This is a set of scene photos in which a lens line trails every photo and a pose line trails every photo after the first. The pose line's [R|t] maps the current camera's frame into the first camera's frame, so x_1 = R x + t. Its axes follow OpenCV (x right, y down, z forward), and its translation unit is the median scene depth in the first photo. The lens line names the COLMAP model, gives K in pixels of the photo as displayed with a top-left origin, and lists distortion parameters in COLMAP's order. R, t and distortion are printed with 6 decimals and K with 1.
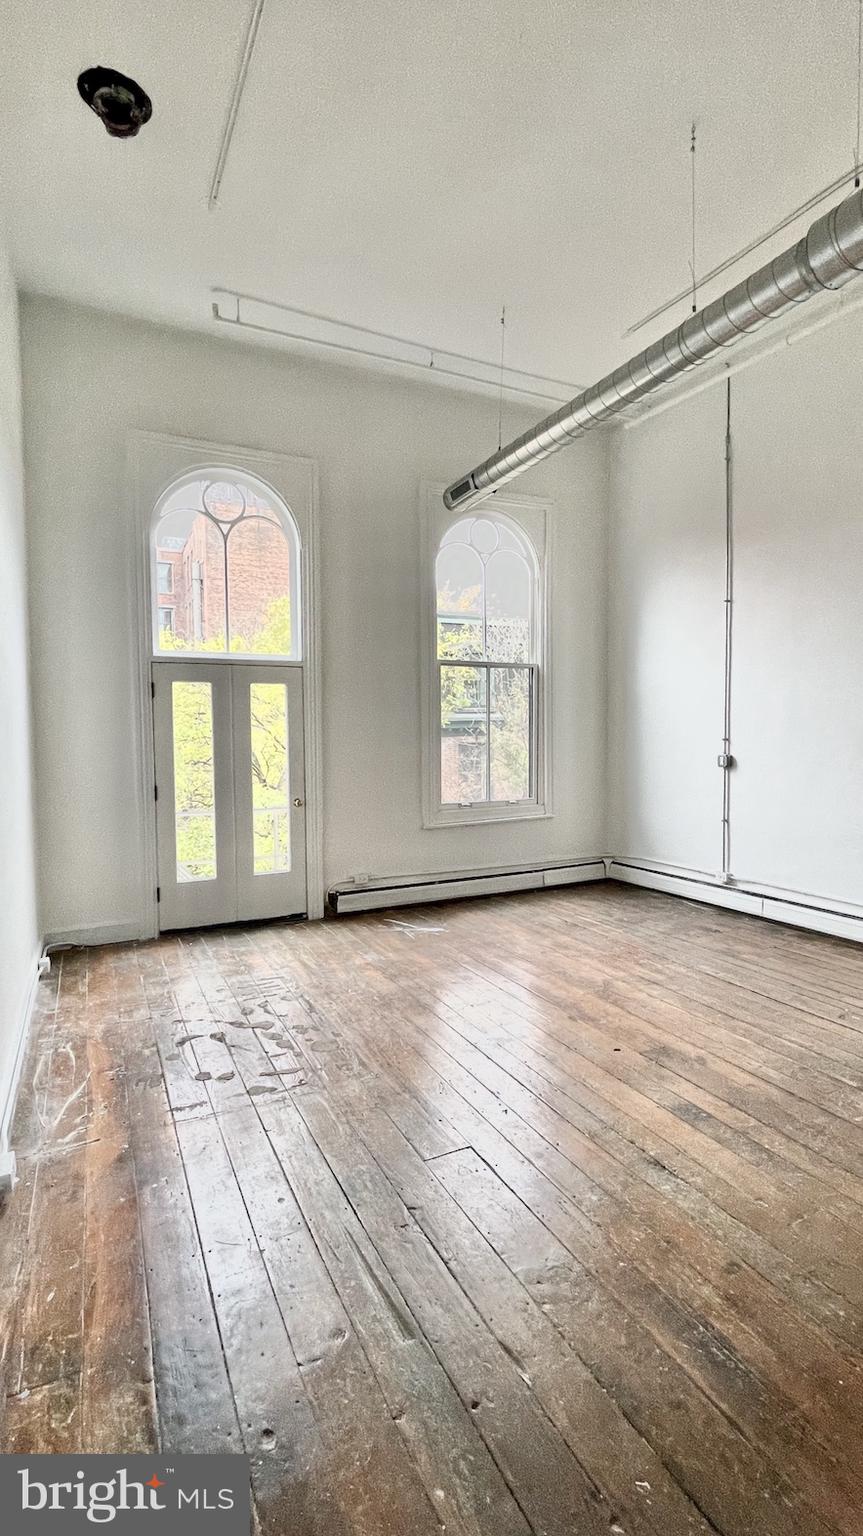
lens RADIAL K [[707.8, 0, 431.5], [0, 707.8, 768.0], [0, 0, 1]] dist [-0.001479, -0.000904]
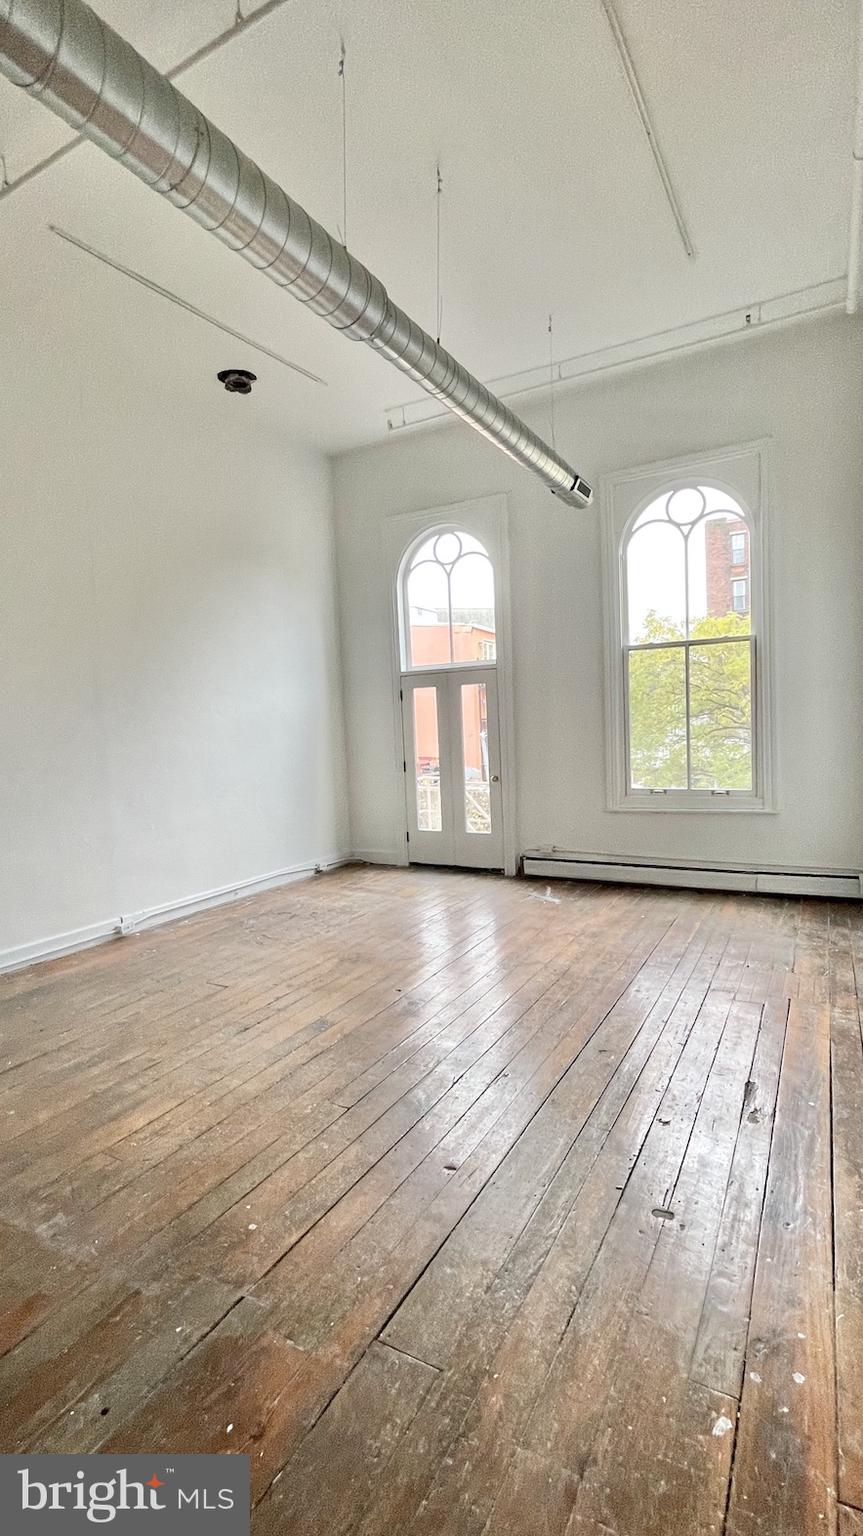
lens RADIAL K [[707.8, 0, 431.5], [0, 707.8, 768.0], [0, 0, 1]] dist [-0.001479, -0.000904]
pose [[0.560901, 0.041615, -0.826836, 0.775722], [-0.005163, 0.998892, 0.046772, -0.027284], [0.827867, -0.021965, 0.560494, 0.220397]]
